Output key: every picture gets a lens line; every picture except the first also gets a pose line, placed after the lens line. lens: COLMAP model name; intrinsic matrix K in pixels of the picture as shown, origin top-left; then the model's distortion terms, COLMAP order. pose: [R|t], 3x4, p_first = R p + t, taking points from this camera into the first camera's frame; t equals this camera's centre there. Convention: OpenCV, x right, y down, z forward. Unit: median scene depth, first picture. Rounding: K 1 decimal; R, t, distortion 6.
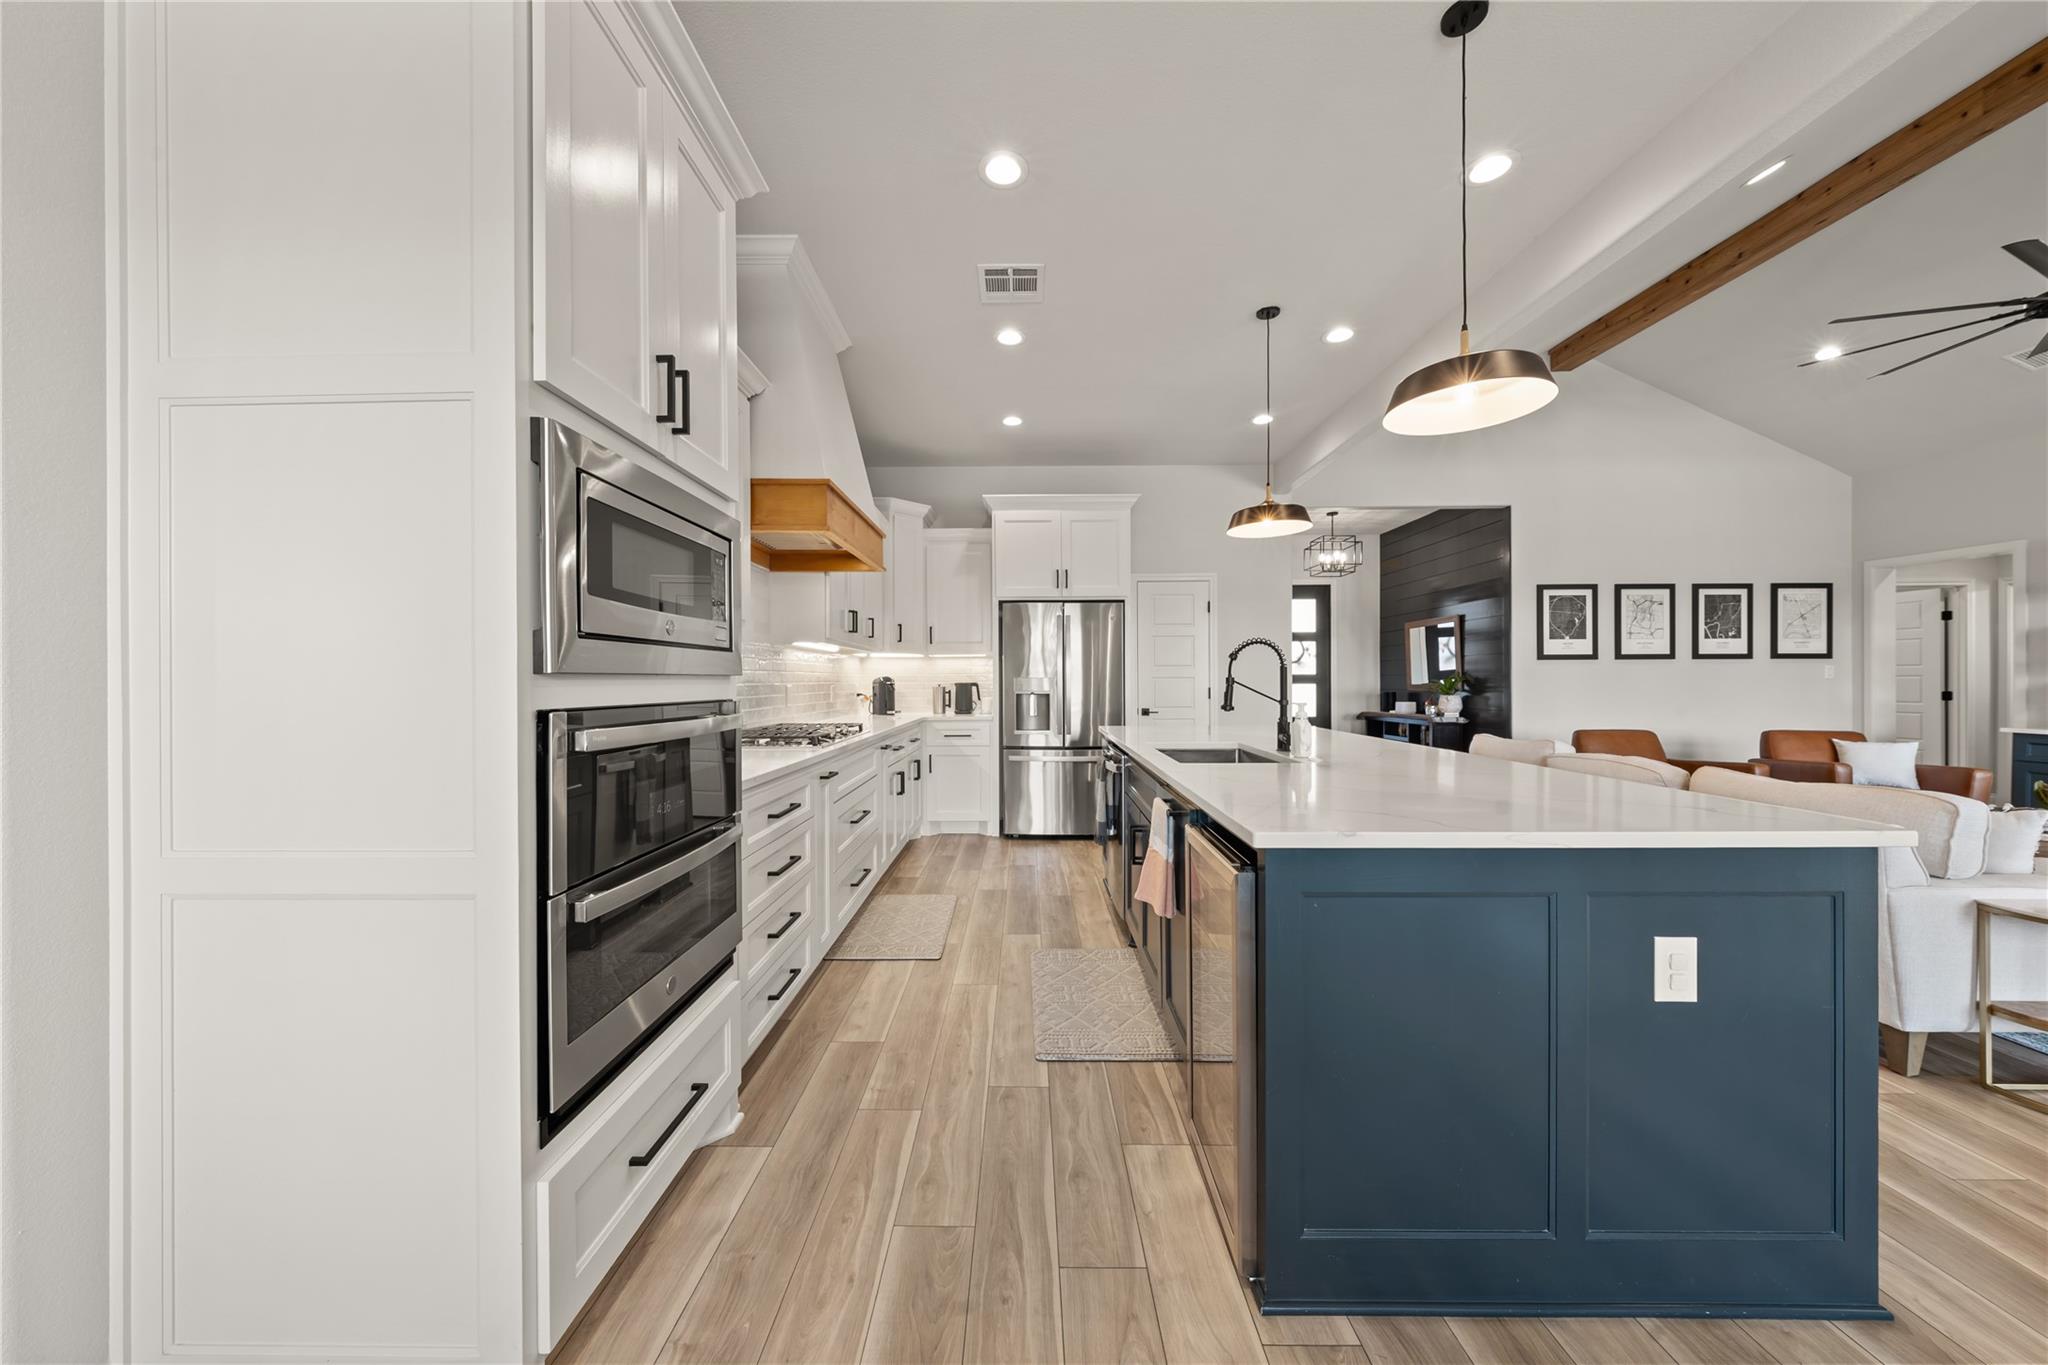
lens RADIAL K [[696.0, 0, 1019.0], [0, 696.0, 679.2], [0, 0, 1]] dist [-0.000068, 0.000168]
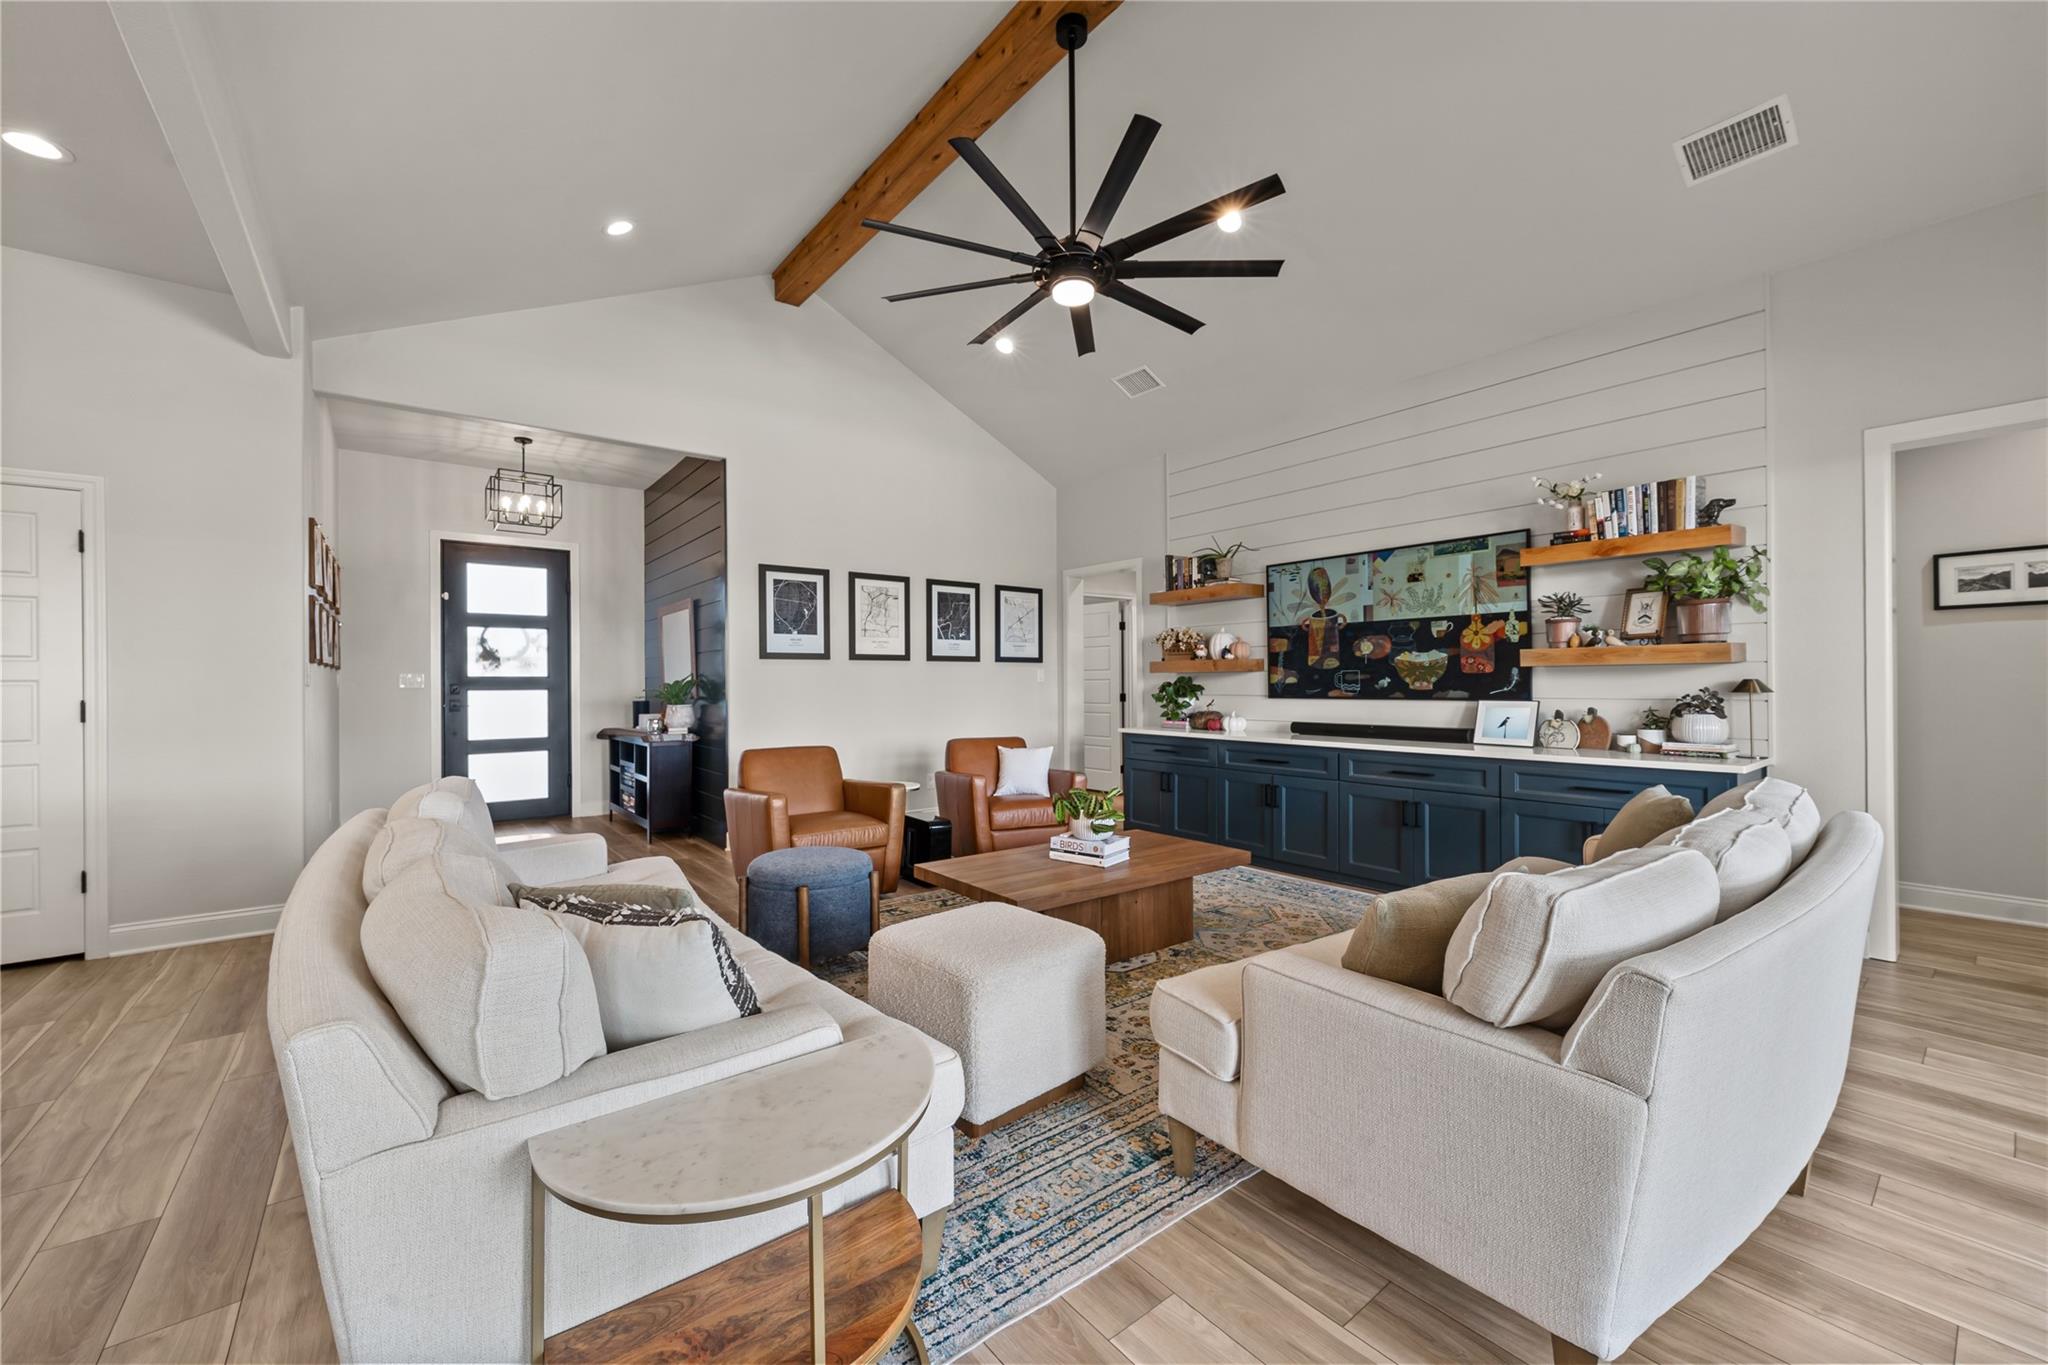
lens RADIAL K [[796.1, 0, 1022.3], [0, 796.1, 680.1], [0, 0, 1]] dist [-0.000616, 0.000552]
pose [[0.777573, 0.000773, 0.628792, 0.409917], [0.001148, 0.999996, -0.002648, -0.001175], [-0.628792, 0.002781, 0.777569, 0.109665]]
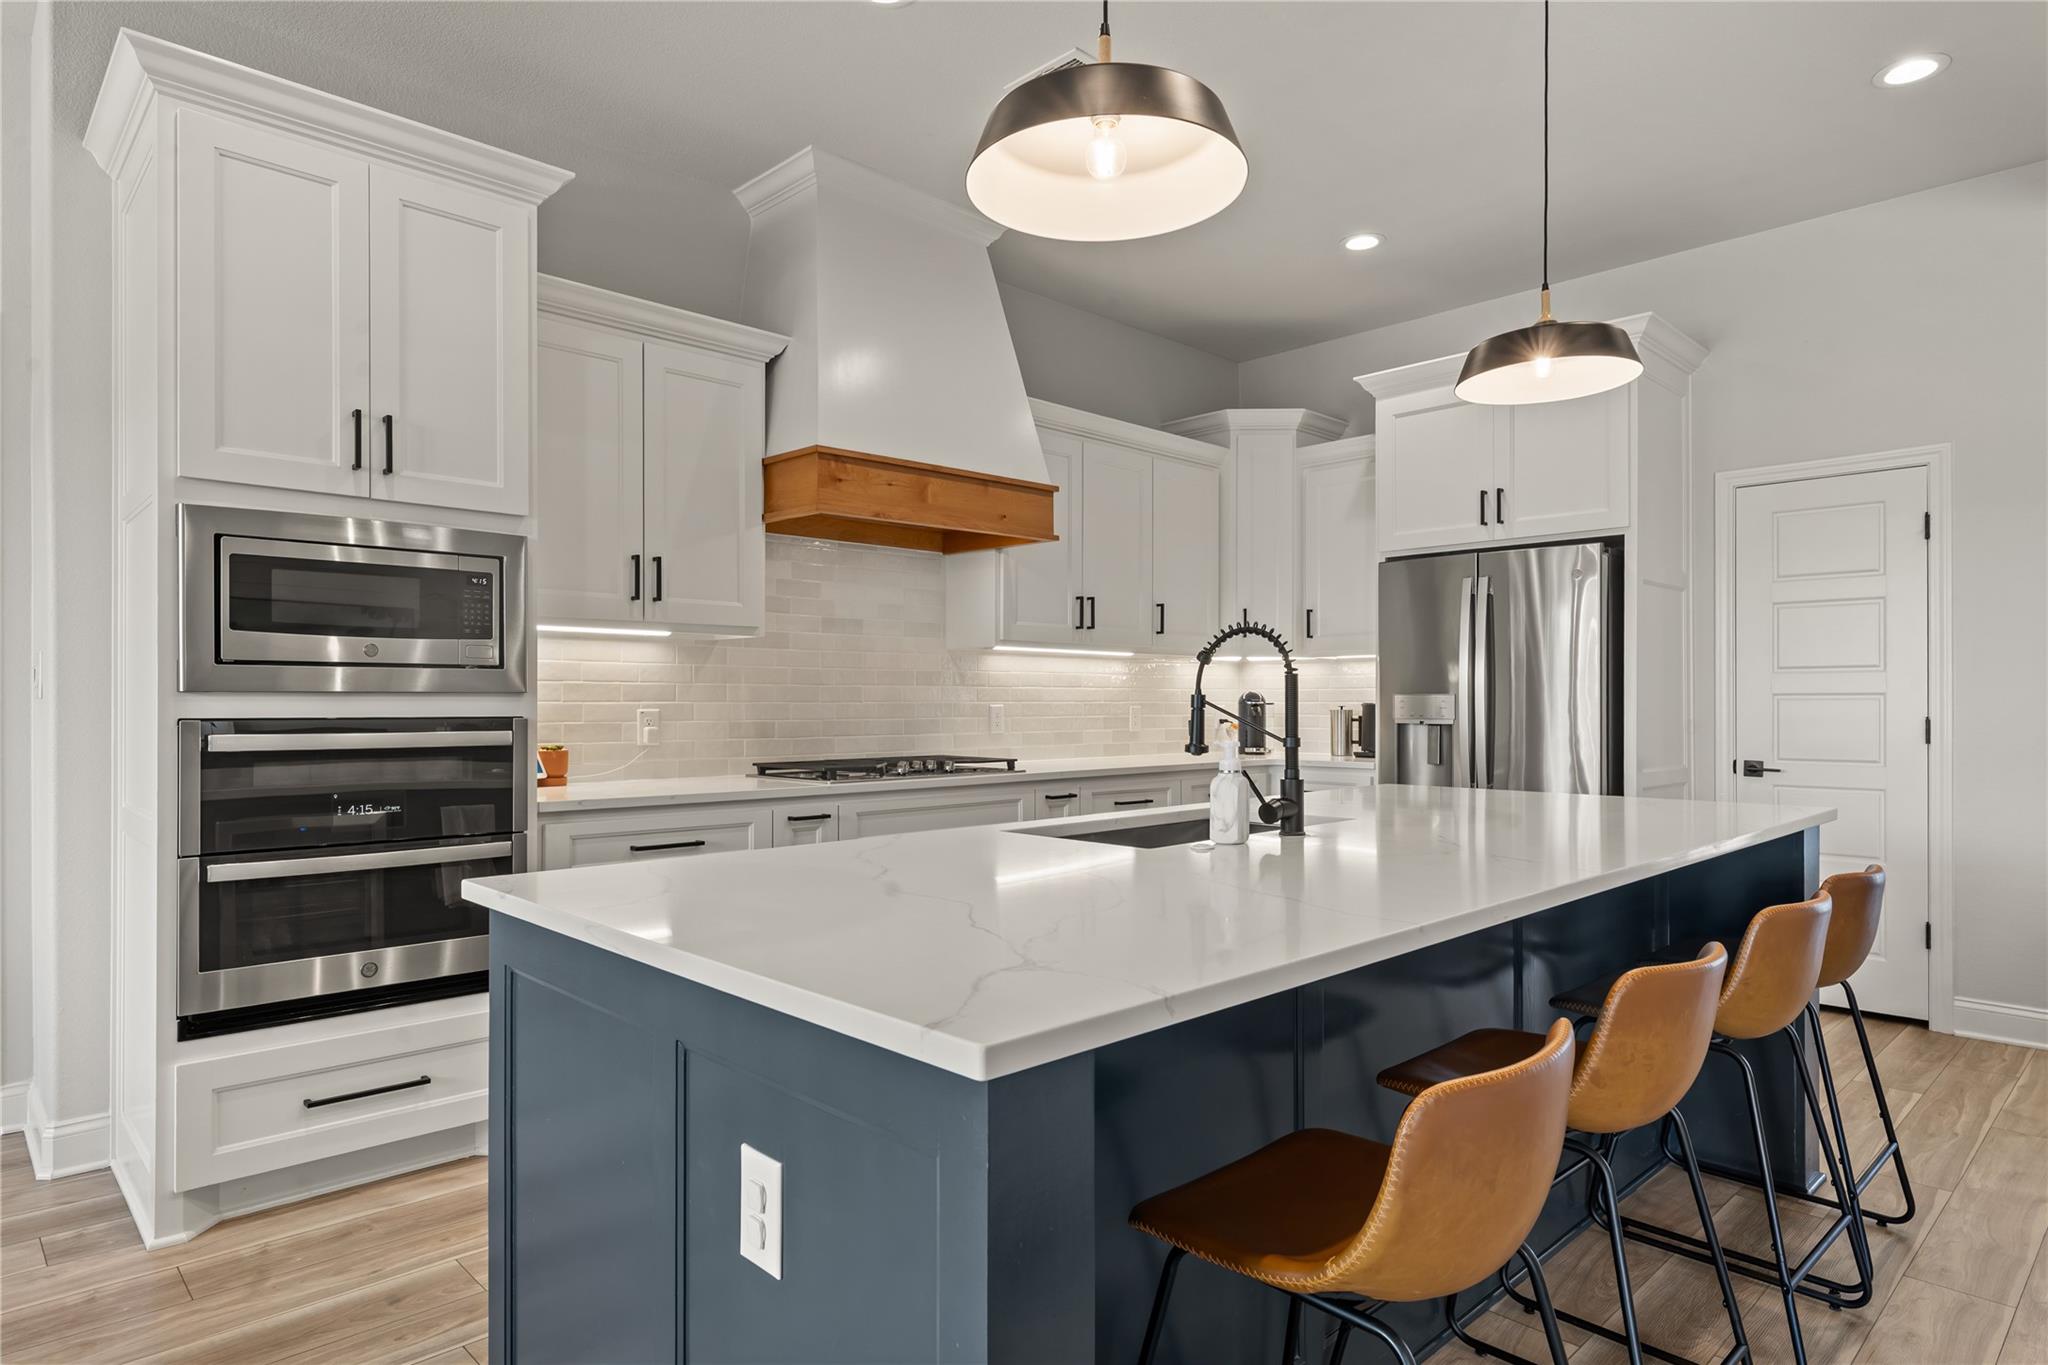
lens RADIAL K [[1172.6, 0, 1019.5], [0, 1172.6, 696.6], [0, 0, 1]] dist [0.008129, -0.000786]
pose [[0.699411, 0.001642, -0.714718, 0.370501], [-0.001868, 0.999998, 0.000470, -0.000407], [0.714718, 0.001006, 0.699413, 0.099530]]
